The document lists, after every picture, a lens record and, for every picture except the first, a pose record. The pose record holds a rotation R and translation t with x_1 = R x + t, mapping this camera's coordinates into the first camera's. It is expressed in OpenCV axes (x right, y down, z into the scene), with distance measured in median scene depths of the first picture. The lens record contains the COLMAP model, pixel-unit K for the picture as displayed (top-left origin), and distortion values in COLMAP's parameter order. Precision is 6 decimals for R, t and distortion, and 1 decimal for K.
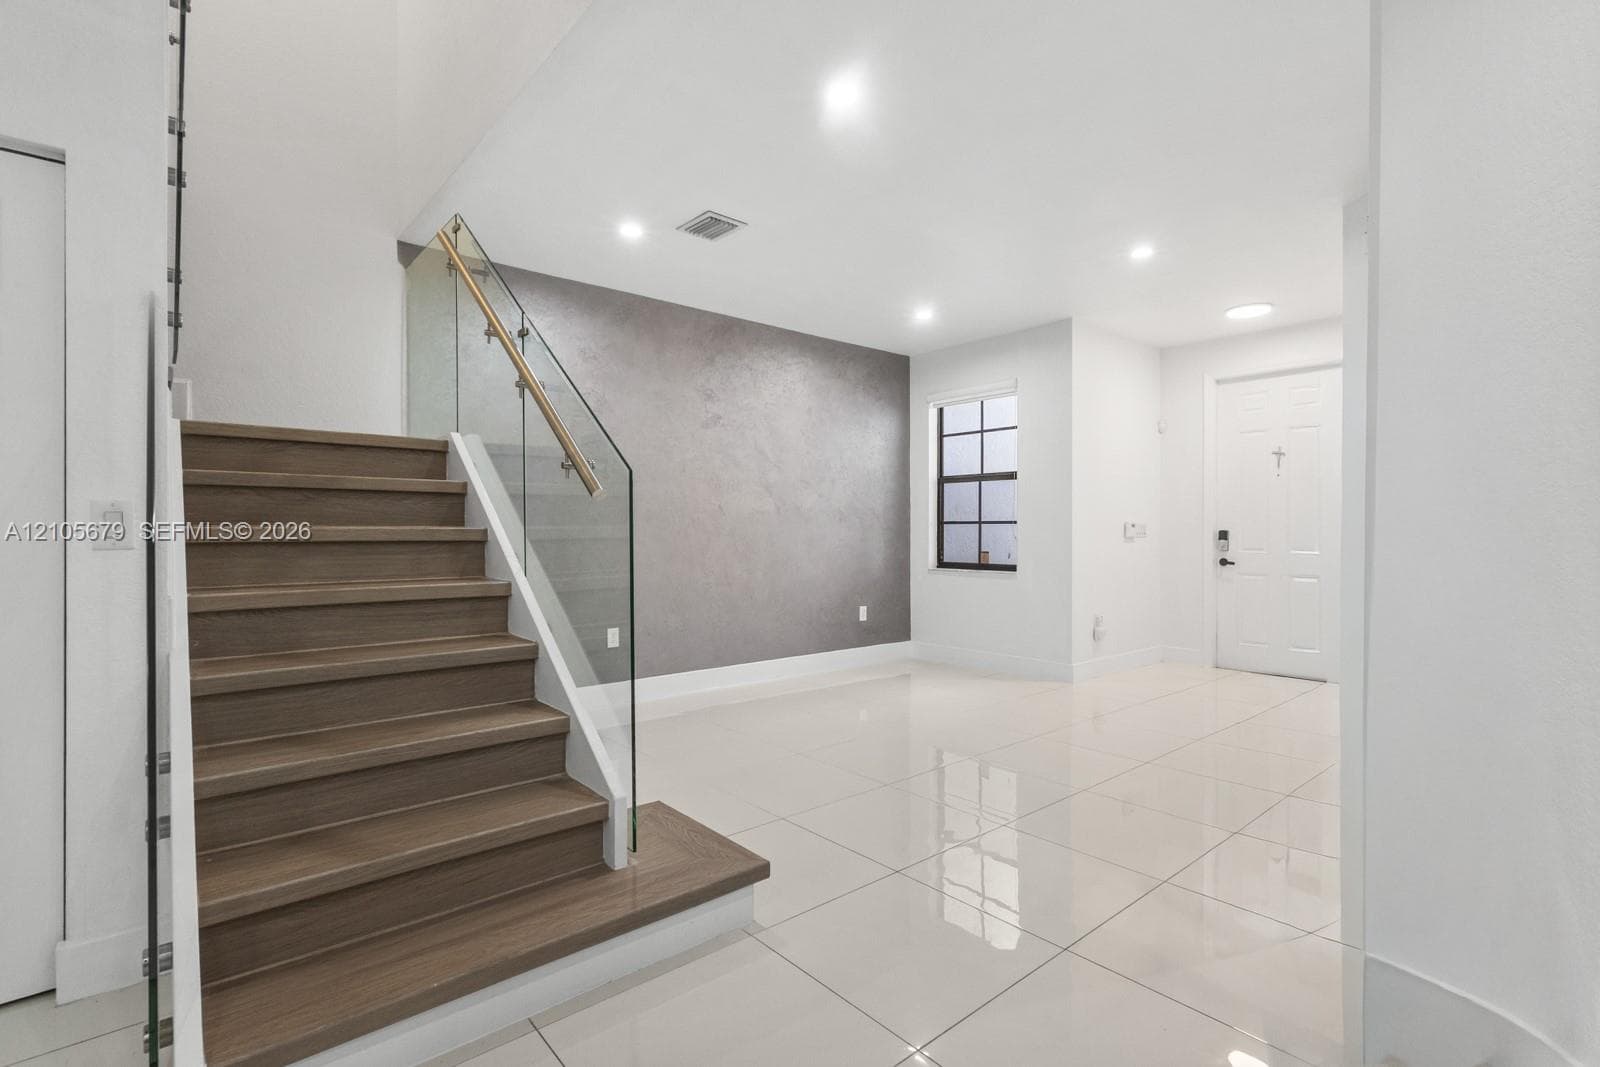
lens RADIAL K [[742.8, 0, 802.1], [0, 742.8, 530.1], [0, 0, 1]] dist [0.004132, 0.001091]
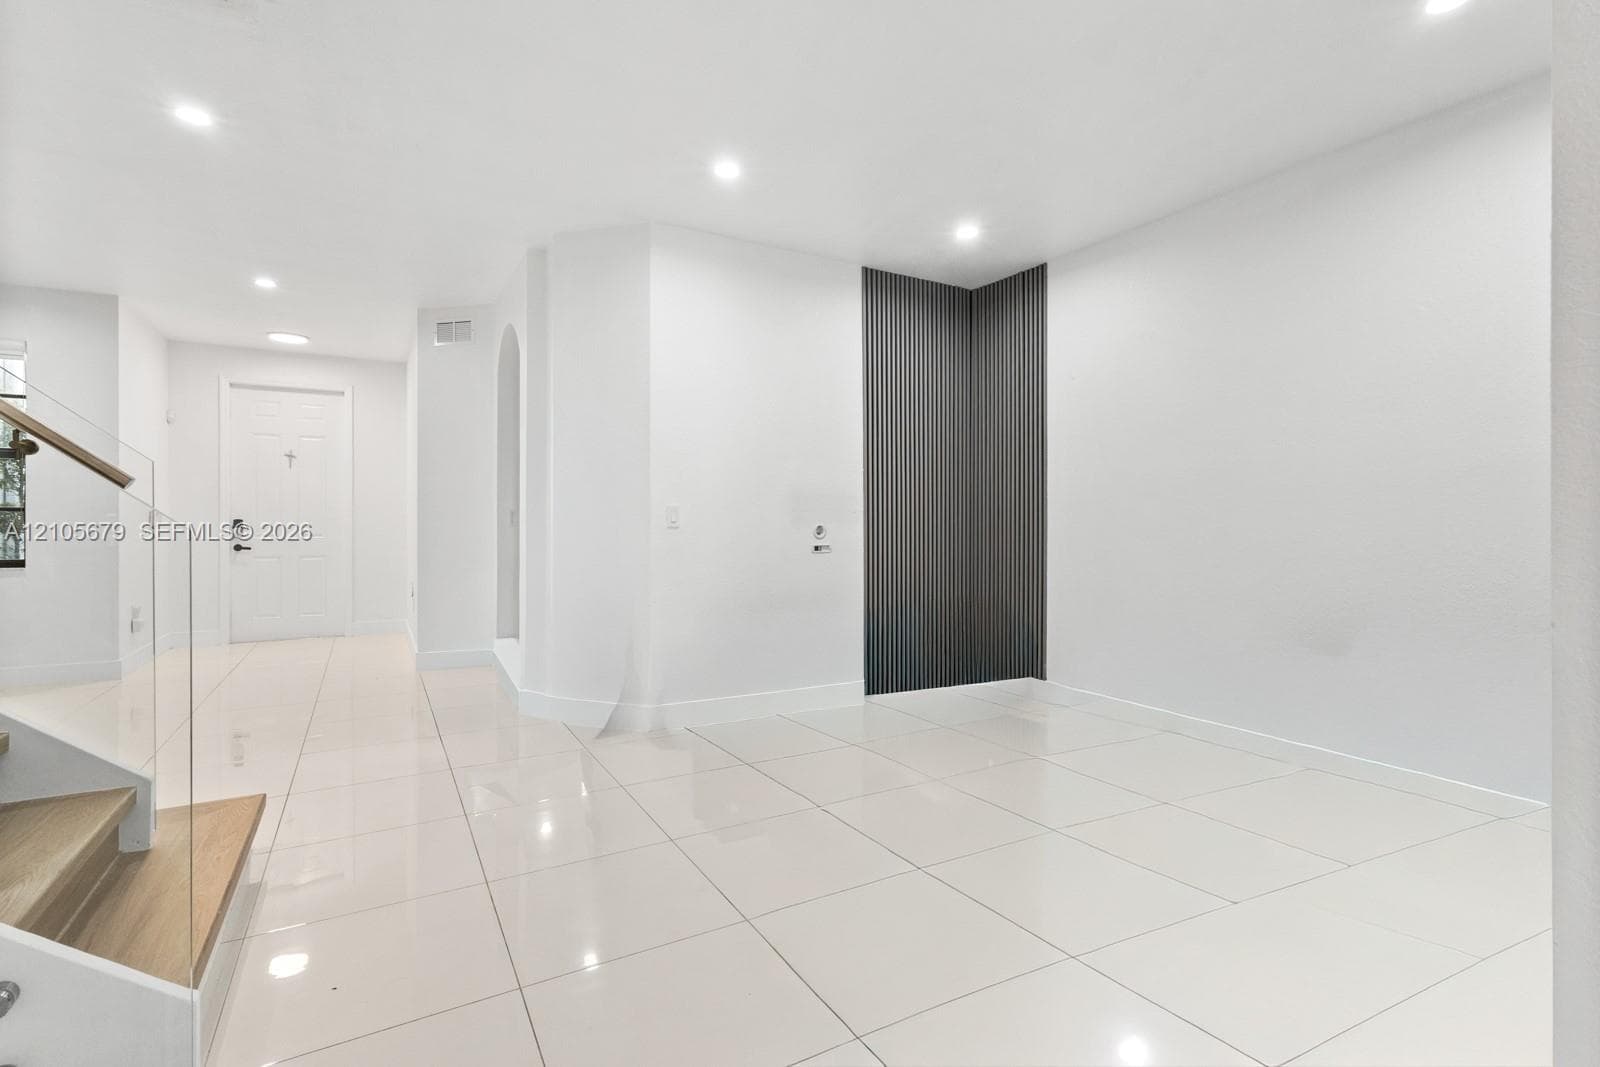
lens RADIAL K [[742.8, 0, 802.1], [0, 742.8, 530.1], [0, 0, 1]] dist [0.004132, 0.001091]
pose [[0.171542, -0.012076, 0.985103, -0.403062], [-0.000536, 0.999924, 0.012351, 0.001946], [-0.985177, -0.002646, 0.171523, -0.023697]]
